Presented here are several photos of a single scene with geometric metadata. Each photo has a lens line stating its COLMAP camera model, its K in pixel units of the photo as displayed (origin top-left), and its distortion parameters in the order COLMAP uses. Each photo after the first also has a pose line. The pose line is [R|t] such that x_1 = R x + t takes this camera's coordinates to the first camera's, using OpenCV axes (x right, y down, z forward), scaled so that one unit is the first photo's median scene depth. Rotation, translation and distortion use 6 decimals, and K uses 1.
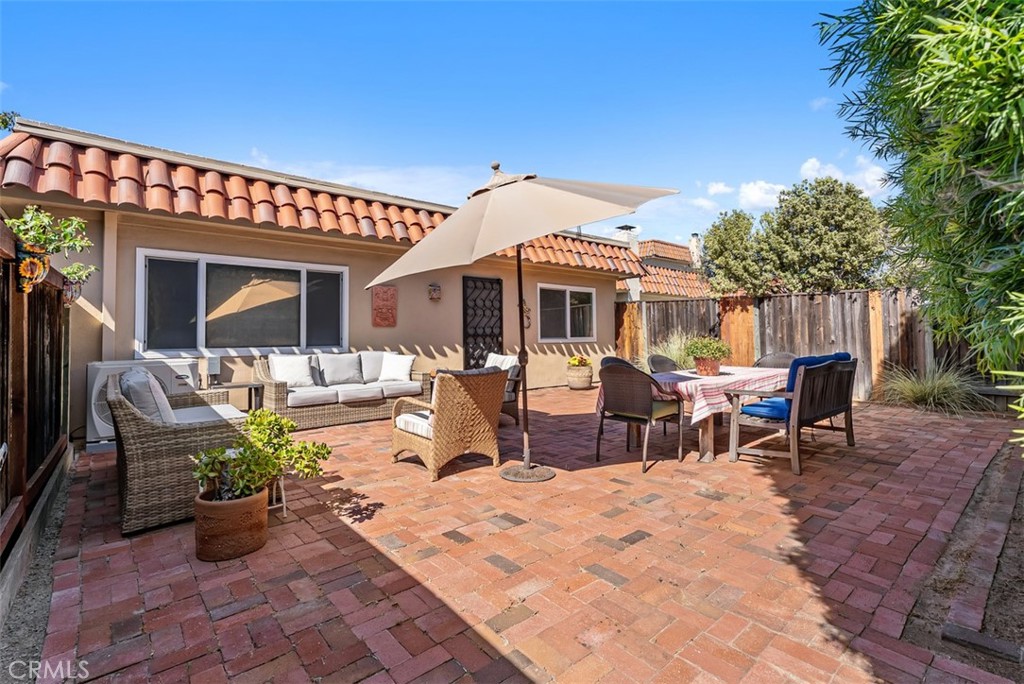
lens RADIAL K [[466.9, 0, 513.8], [0, 466.9, 338.8], [0, 0, 1]] dist [0.002797, -0.000079]
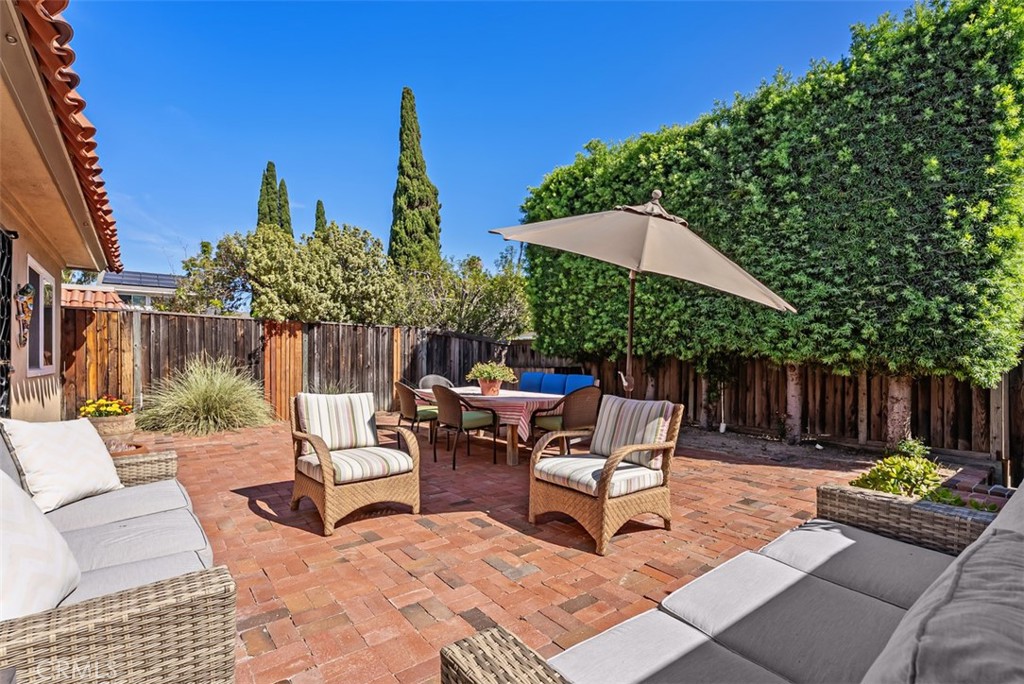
lens RADIAL K [[466.9, 0, 501.6], [0, 466.9, 361.9], [0, 0, 1]] dist [0.002797, -0.000079]
pose [[0.068662, -0.004414, 0.997630, -0.481263], [0.007998, 0.999961, 0.003874, -0.007561], [-0.997608, 0.007713, 0.068694, 0.561254]]
